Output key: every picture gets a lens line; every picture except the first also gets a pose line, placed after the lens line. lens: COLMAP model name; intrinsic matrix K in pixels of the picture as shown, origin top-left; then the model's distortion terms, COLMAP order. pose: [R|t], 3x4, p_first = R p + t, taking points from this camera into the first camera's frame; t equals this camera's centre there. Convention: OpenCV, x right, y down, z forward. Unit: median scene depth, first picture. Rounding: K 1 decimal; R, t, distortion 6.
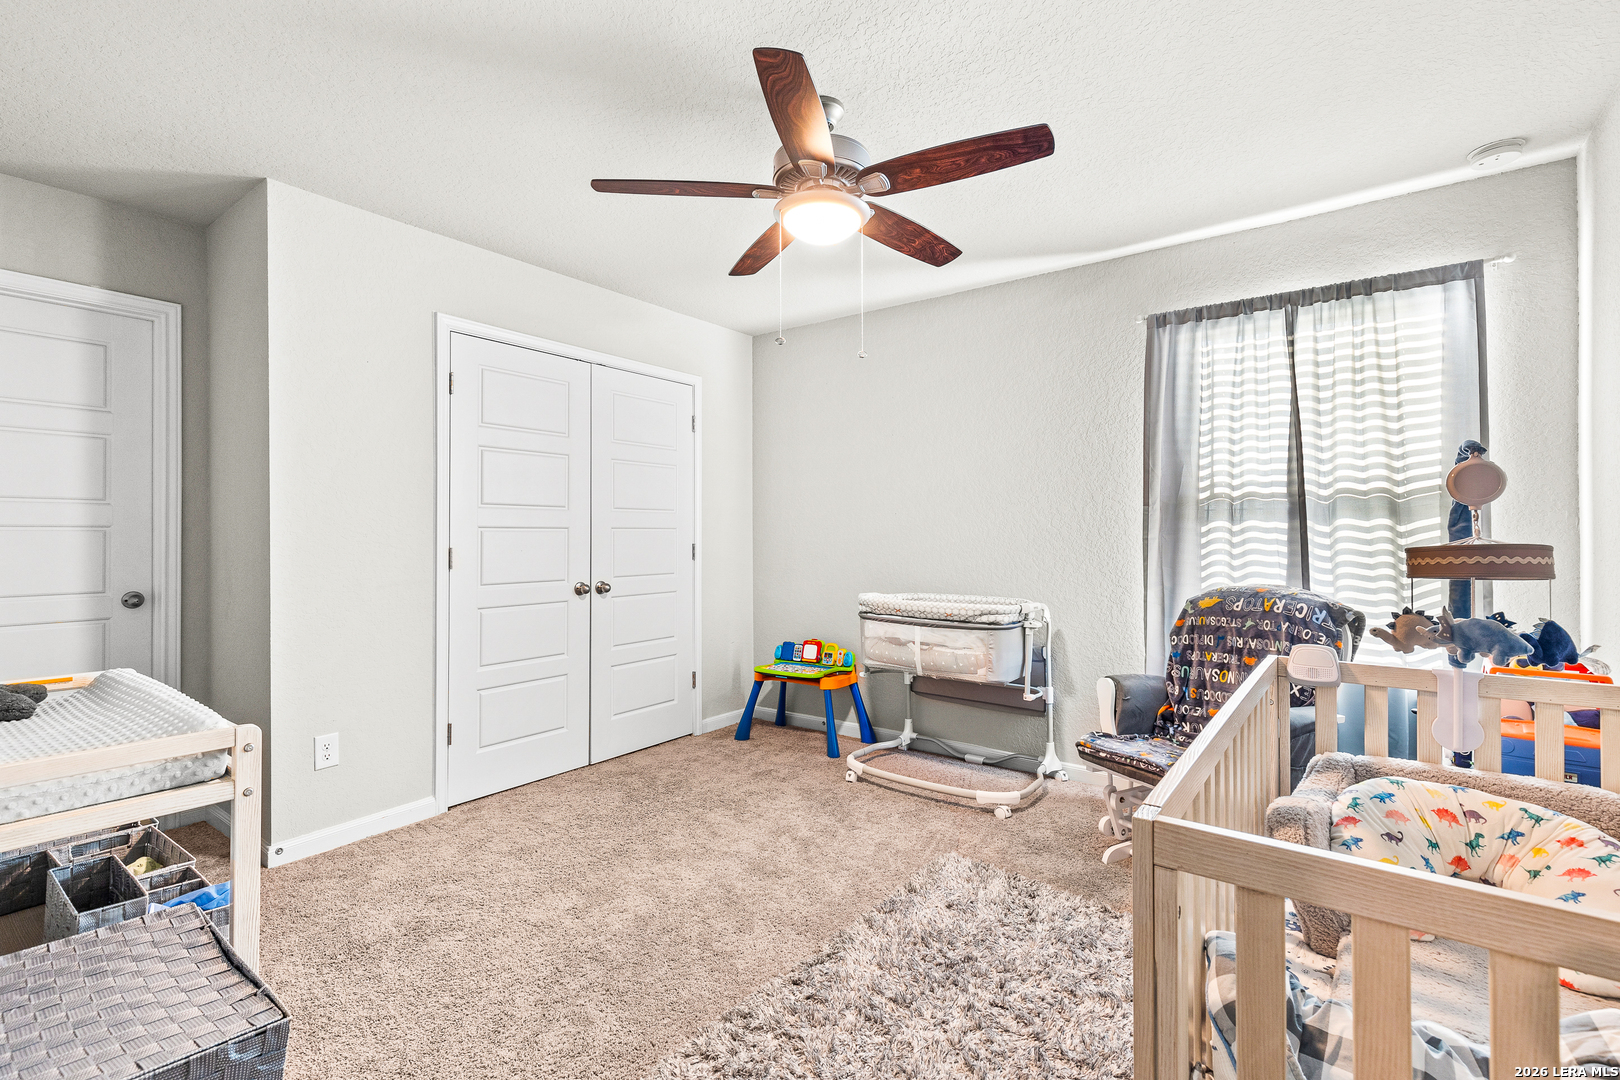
lens RADIAL K [[737.9, 0, 806.6], [0, 737.9, 533.7], [0, 0, 1]] dist [0.000068, -0.000095]
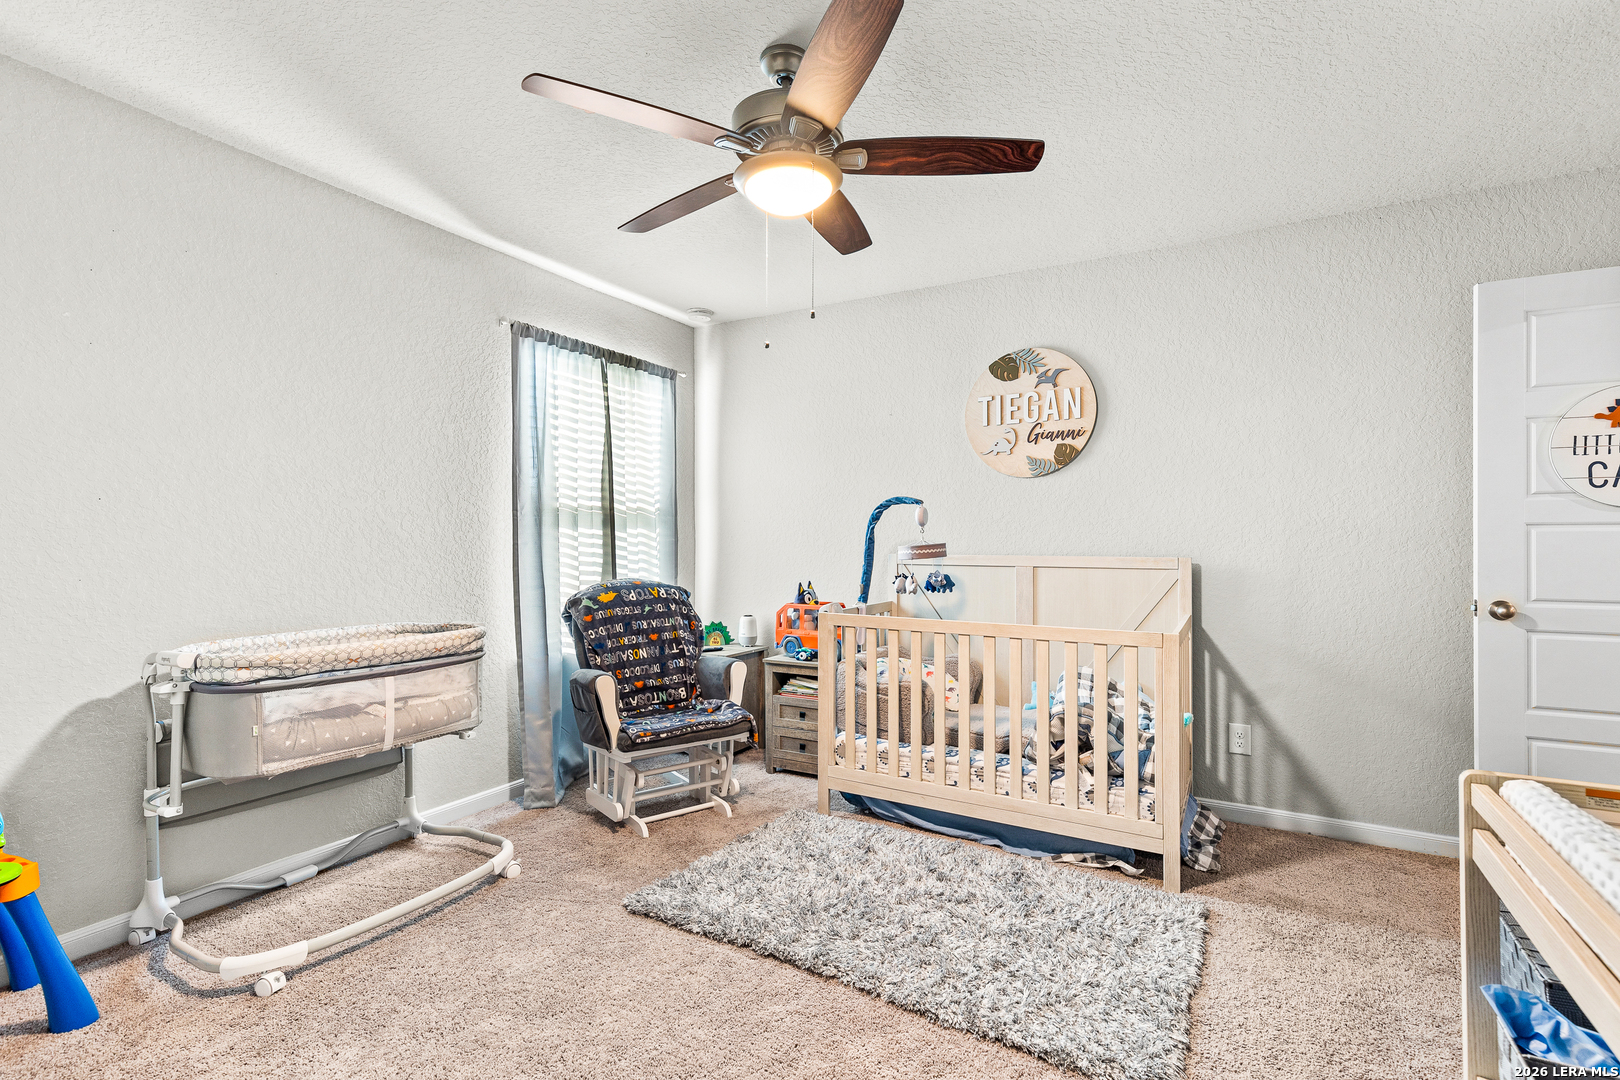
lens RADIAL K [[737.9, 0, 808.0], [0, 737.9, 542.6], [0, 0, 1]] dist [0.000068, -0.000095]
pose [[-0.143779, -0.003950, 0.989602, -0.648210], [0.000227, 0.999992, 0.004025, 0.001396], [-0.989610, 0.000803, -0.143777, 0.831816]]
